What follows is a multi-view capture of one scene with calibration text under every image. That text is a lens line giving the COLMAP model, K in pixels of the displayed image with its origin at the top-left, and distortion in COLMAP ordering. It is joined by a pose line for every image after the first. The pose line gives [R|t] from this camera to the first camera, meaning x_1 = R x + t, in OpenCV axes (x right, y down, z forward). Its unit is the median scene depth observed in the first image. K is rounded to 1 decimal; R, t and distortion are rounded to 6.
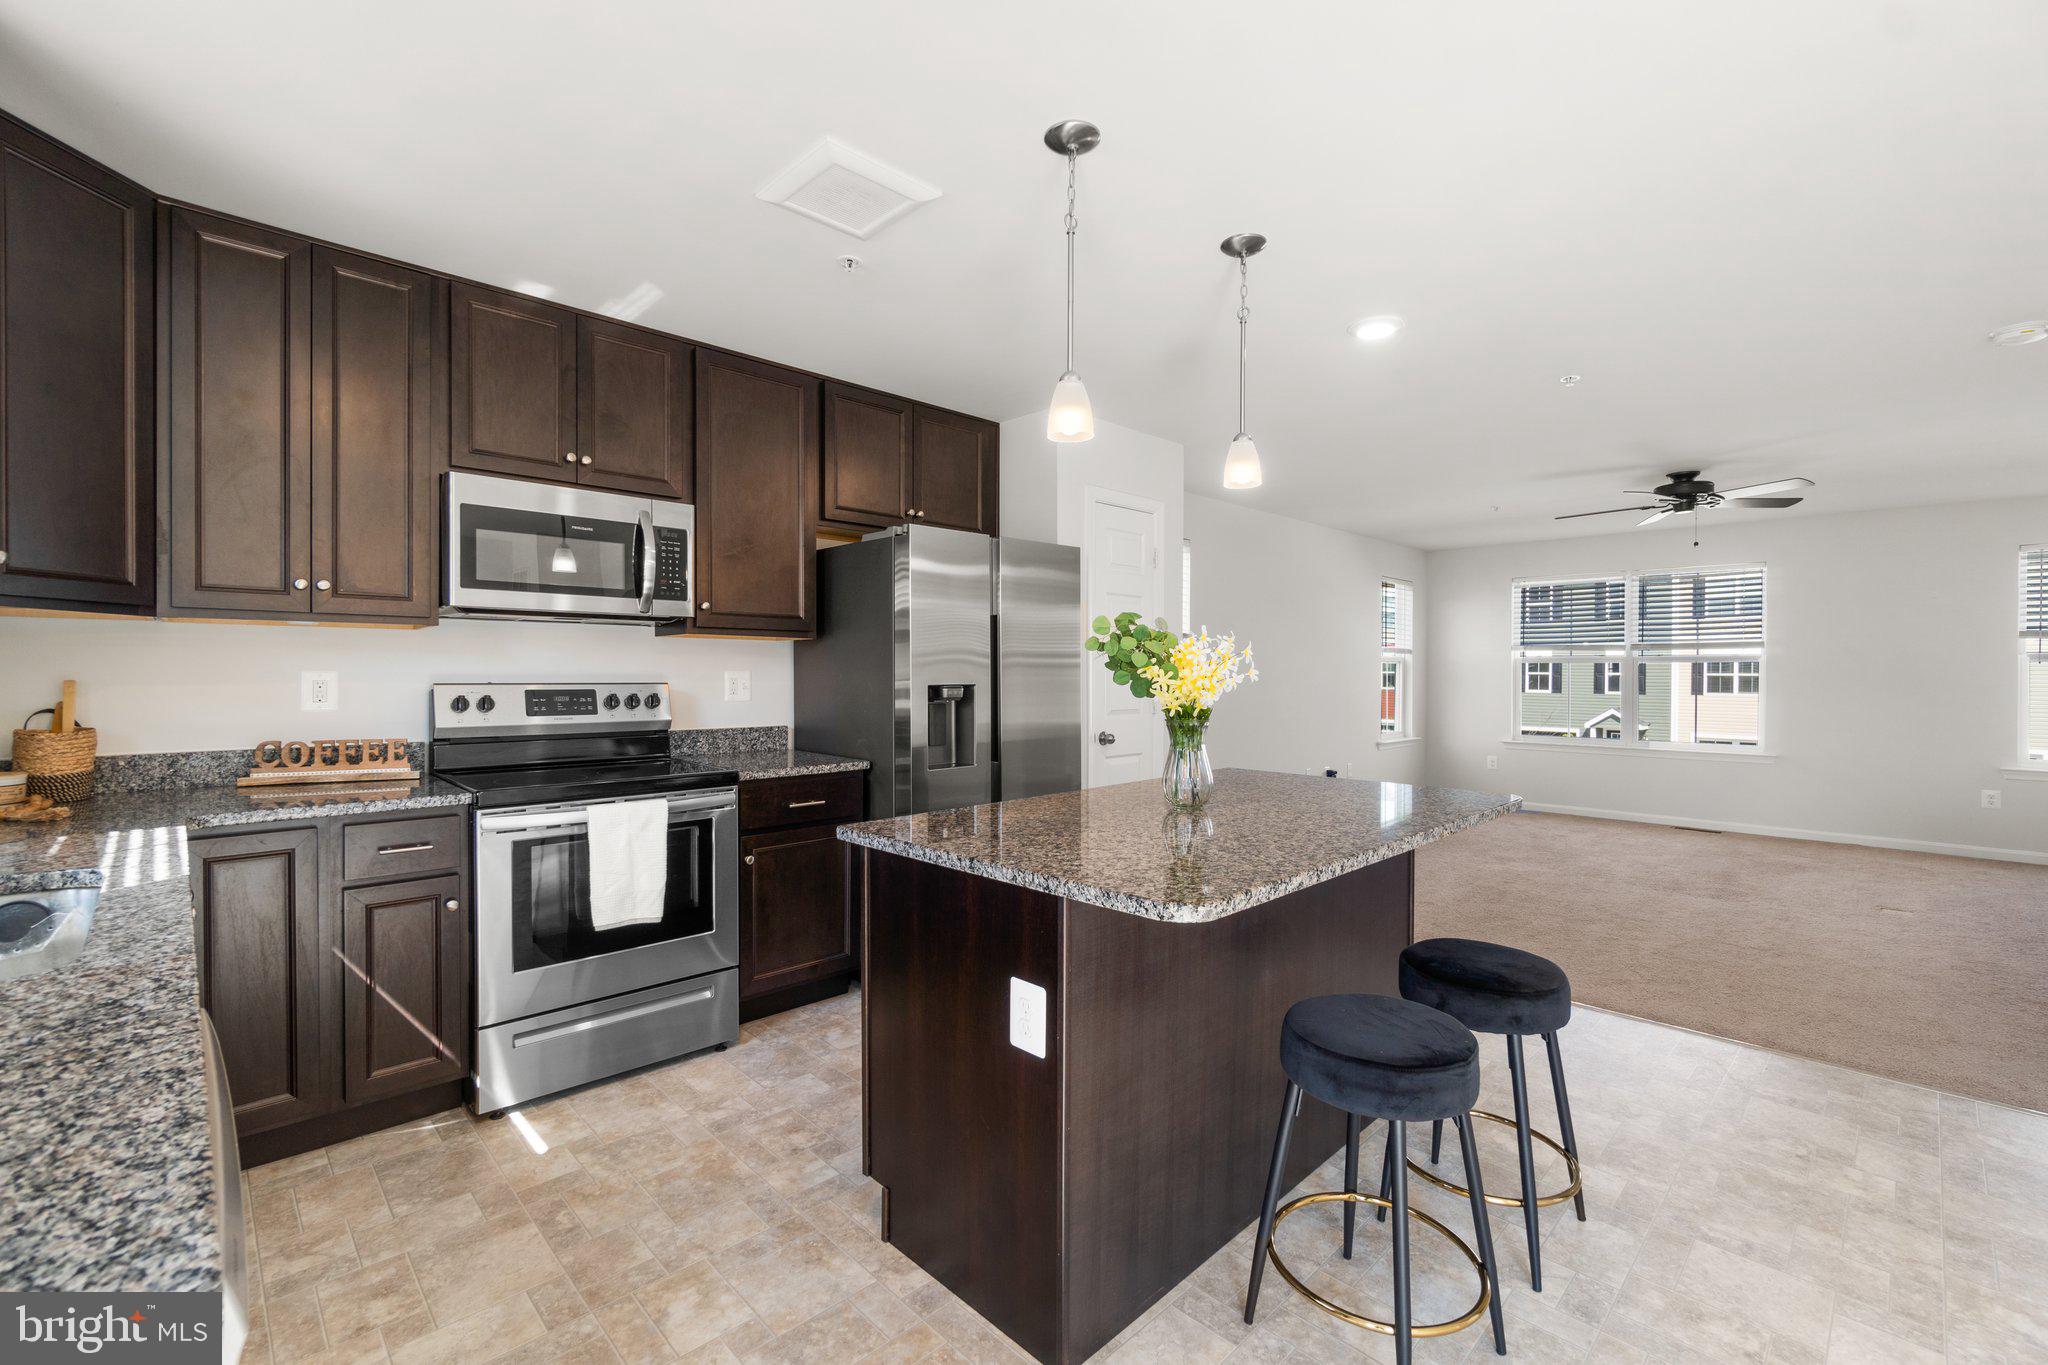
lens RADIAL K [[895.8, 0, 1024.3], [0, 895.8, 704.3], [0, 0, 1]] dist [-0.000592, 0.000155]
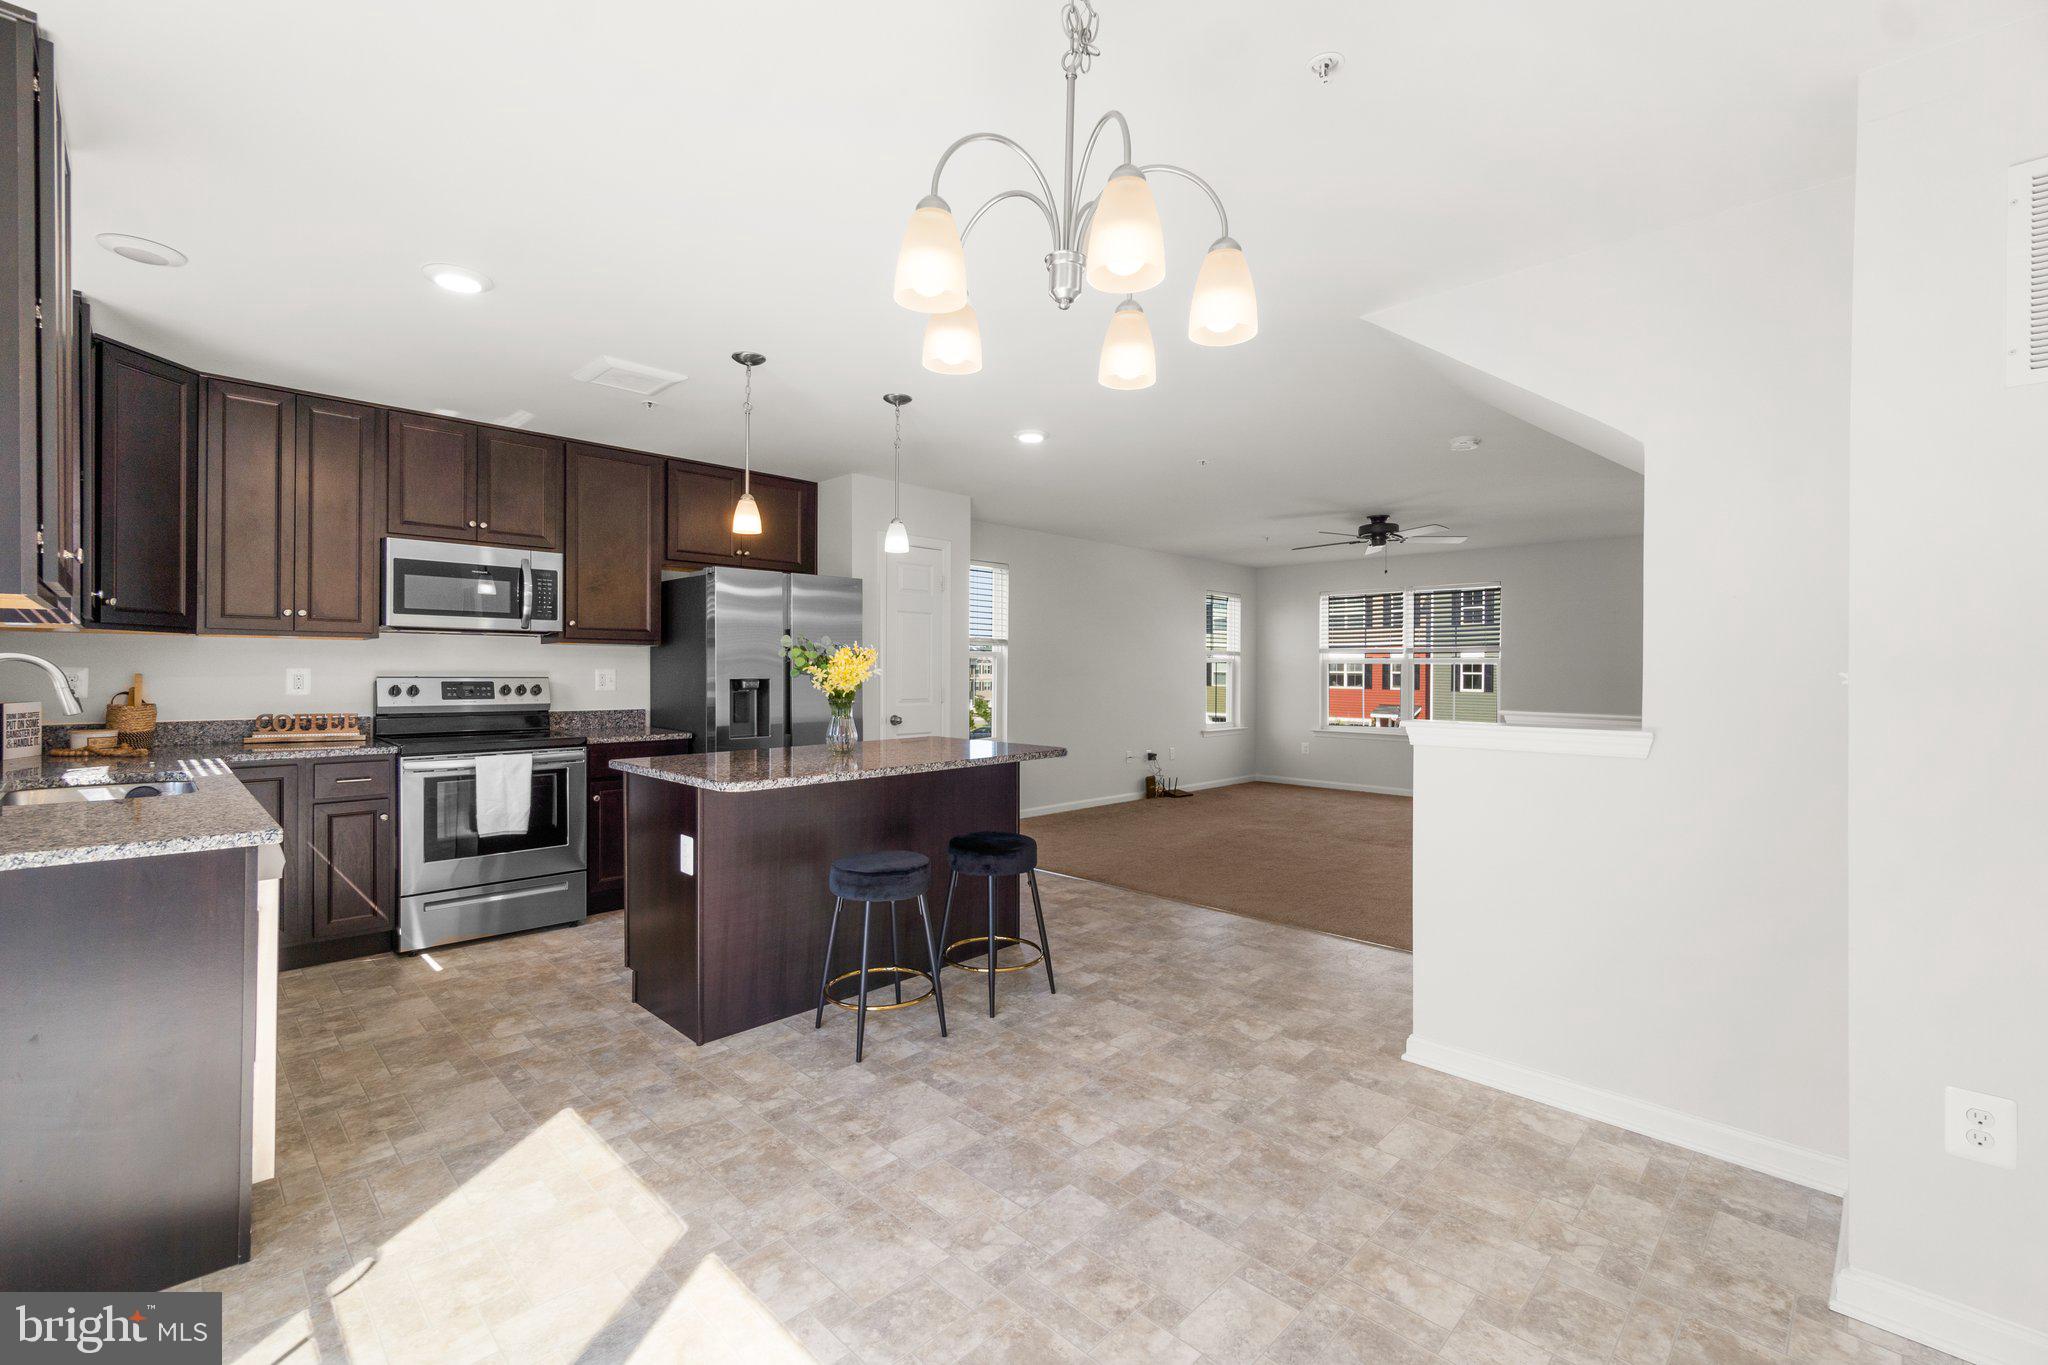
lens RADIAL K [[895.5, 0, 1023.2], [0, 895.5, 696.6], [0, 0, 1]] dist [-0.001113, 0.000171]
pose [[0.999795, 0.001497, 0.020178, 0.401005], [-0.001339, 0.999968, -0.007839, 0.020850], [-0.020189, 0.007811, 0.999766, -0.528784]]
